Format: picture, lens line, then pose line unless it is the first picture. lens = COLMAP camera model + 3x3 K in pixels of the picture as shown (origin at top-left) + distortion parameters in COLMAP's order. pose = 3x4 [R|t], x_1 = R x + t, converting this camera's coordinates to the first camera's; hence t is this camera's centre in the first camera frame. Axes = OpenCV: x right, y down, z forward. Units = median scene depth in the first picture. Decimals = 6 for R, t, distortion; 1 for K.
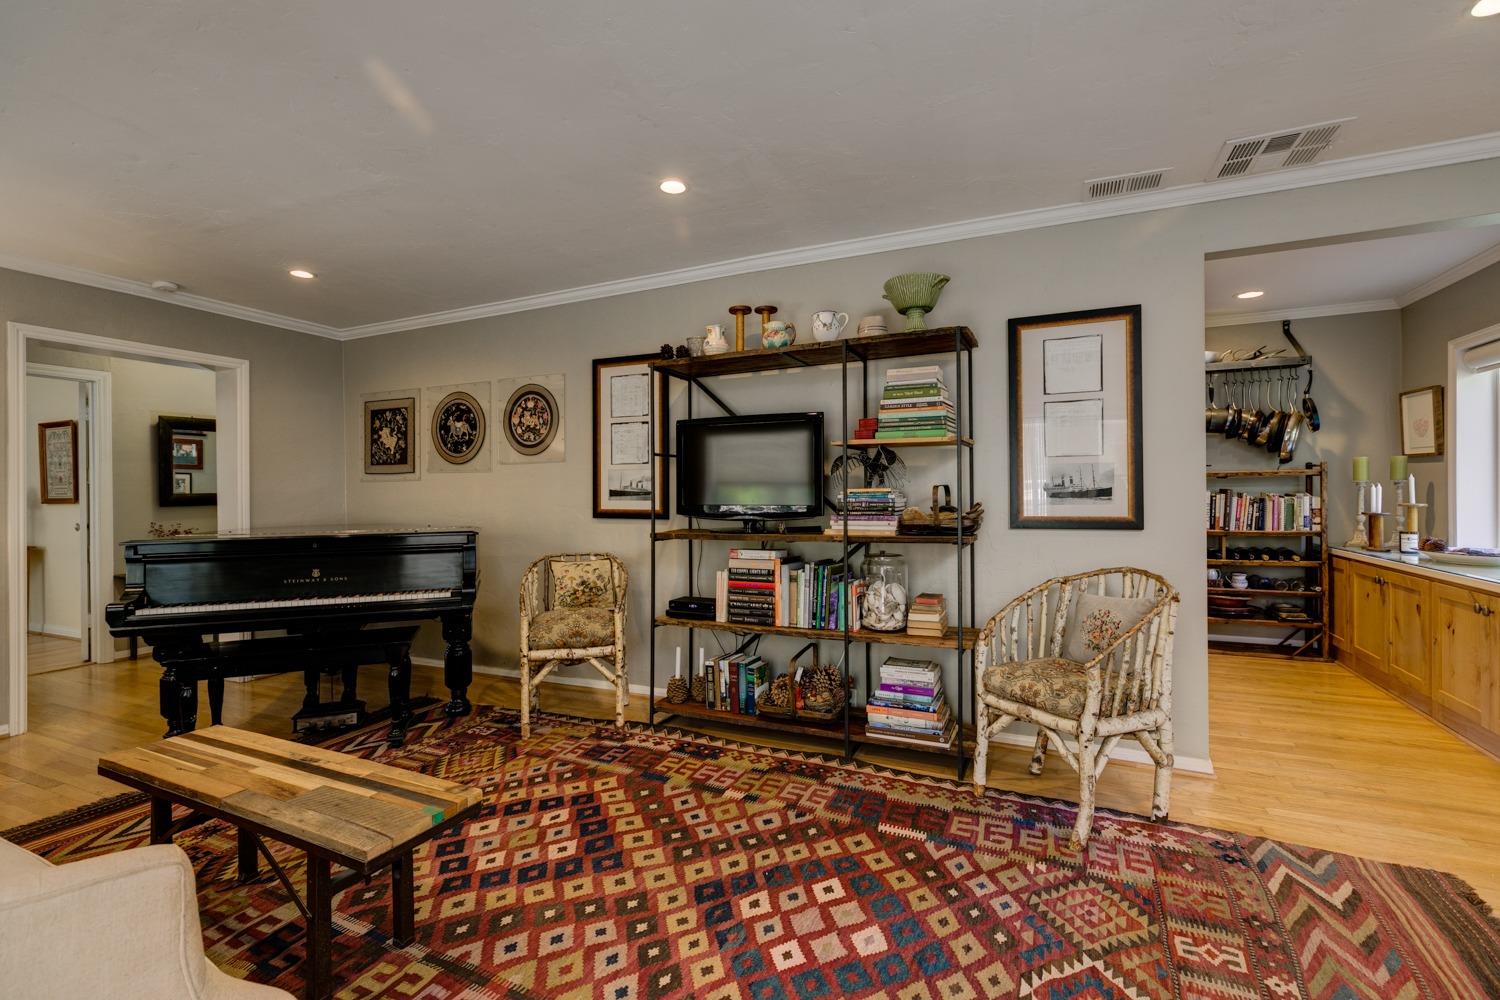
lens RADIAL K [[665.1, 0, 749.7], [0, 665.1, 493.2], [0, 0, 1]] dist [0.005282, -0.000935]
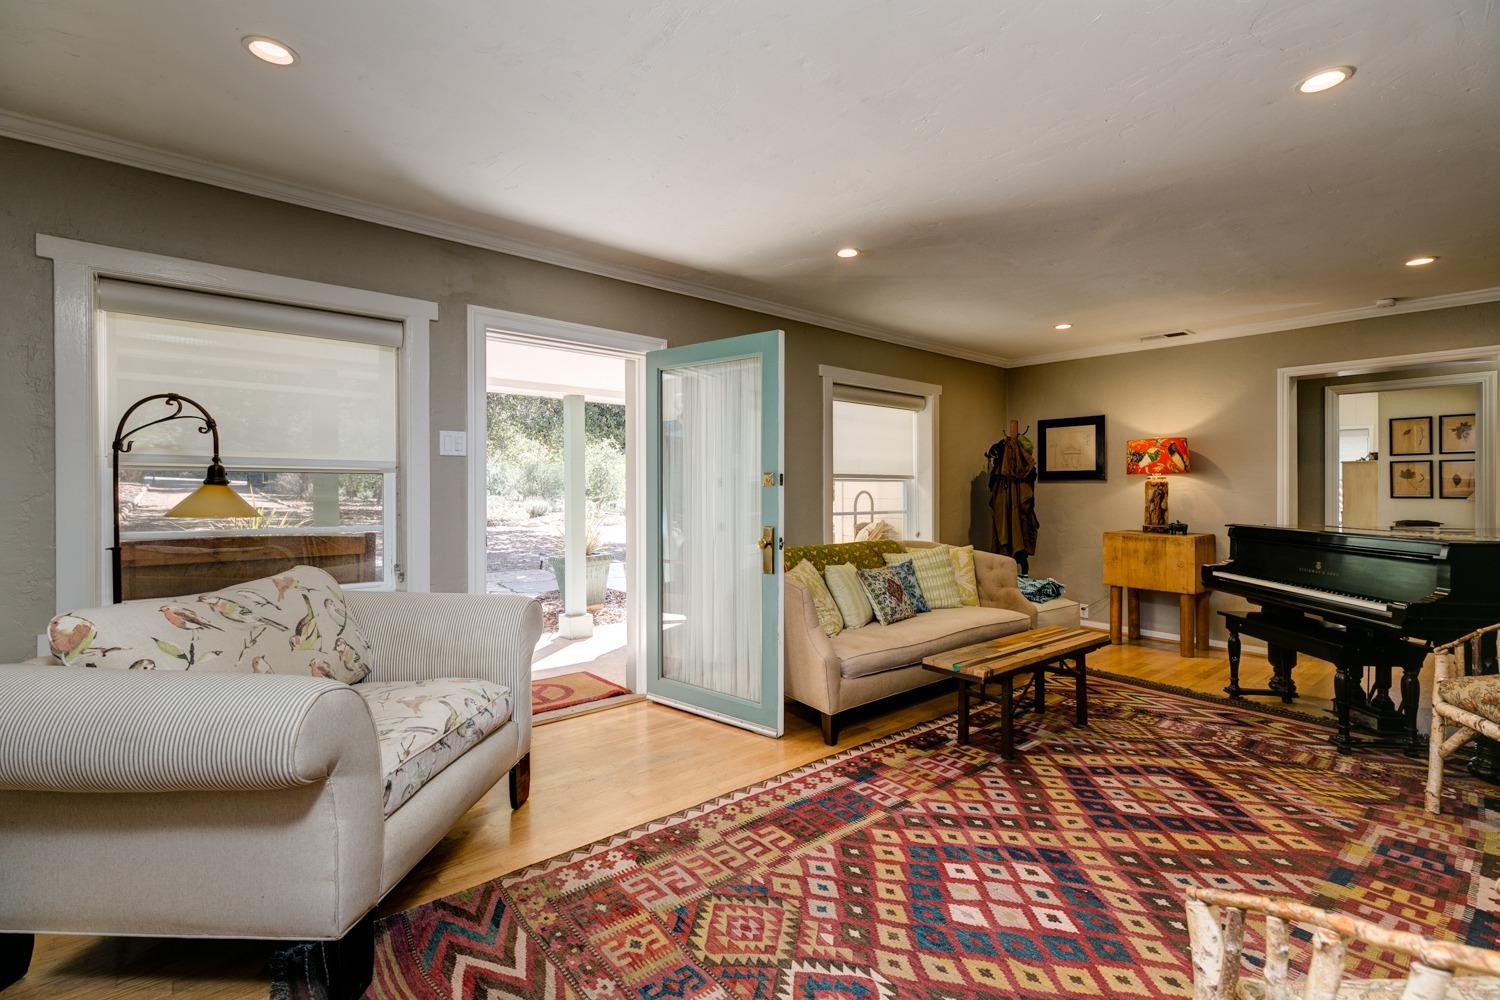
lens RADIAL K [[665.1, 0, 751.2], [0, 665.1, 490.7], [0, 0, 1]] dist [0.005282, -0.000935]
pose [[-0.426763, 0.008459, -0.904324, 1.074322], [-0.000879, 0.999952, 0.009769, -0.015864], [0.904363, 0.004964, -0.426735, 0.950019]]
